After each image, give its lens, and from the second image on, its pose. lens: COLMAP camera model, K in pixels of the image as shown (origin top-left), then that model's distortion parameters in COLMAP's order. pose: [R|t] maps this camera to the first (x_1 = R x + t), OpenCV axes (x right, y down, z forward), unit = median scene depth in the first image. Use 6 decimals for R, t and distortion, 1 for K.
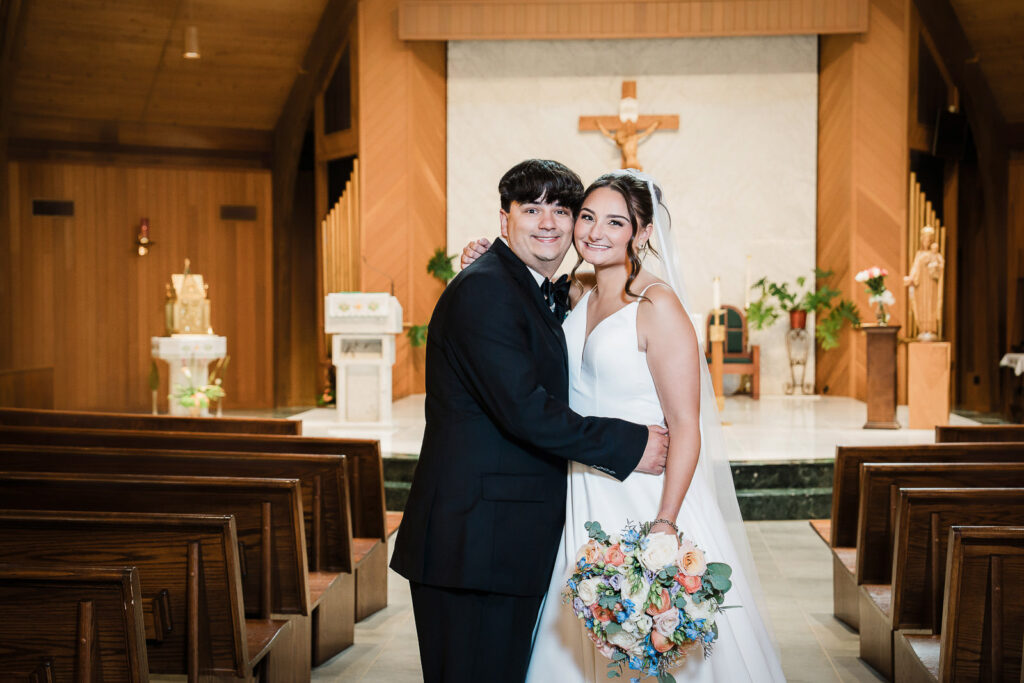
lens RADIAL K [[1578.7, 0, 498.1], [0, 1578.7, 348.6], [0, 0, 1]] dist [0.175727, 0.000000]
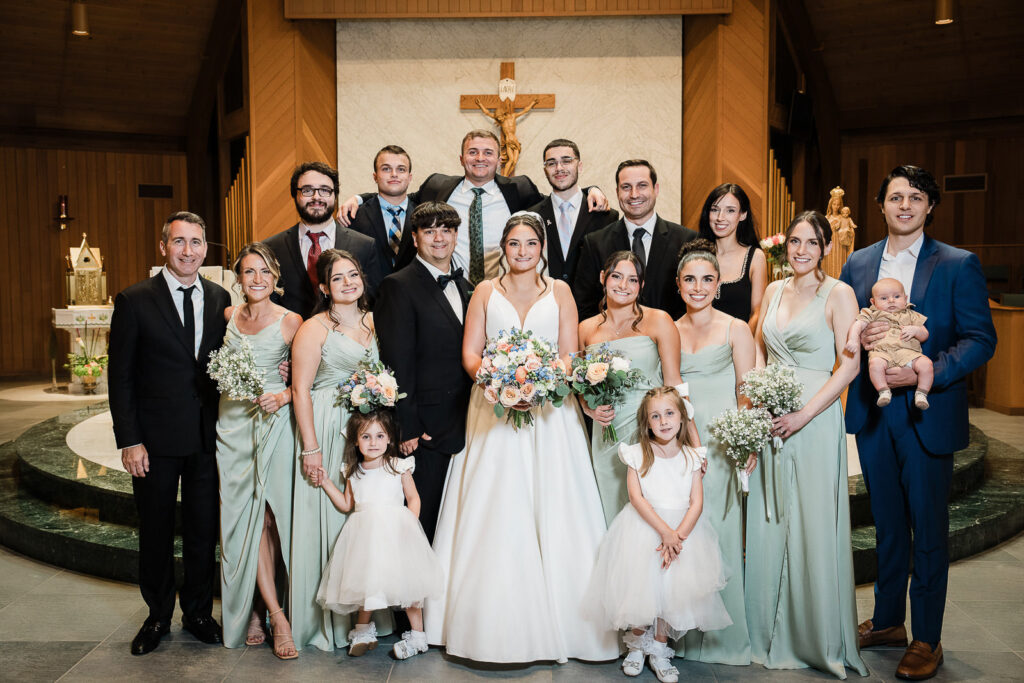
lens RADIAL K [[1070.5, 0, 484.0], [0, 1070.5, 325.9], [0, 0, 1]] dist [0.043374, 0.000000]
pose [[0.998613, -0.008370, 0.051973, 0.028359], [0.007070, 0.999659, 0.025142, -0.010974], [-0.052166, -0.024740, 0.998332, 0.284188]]
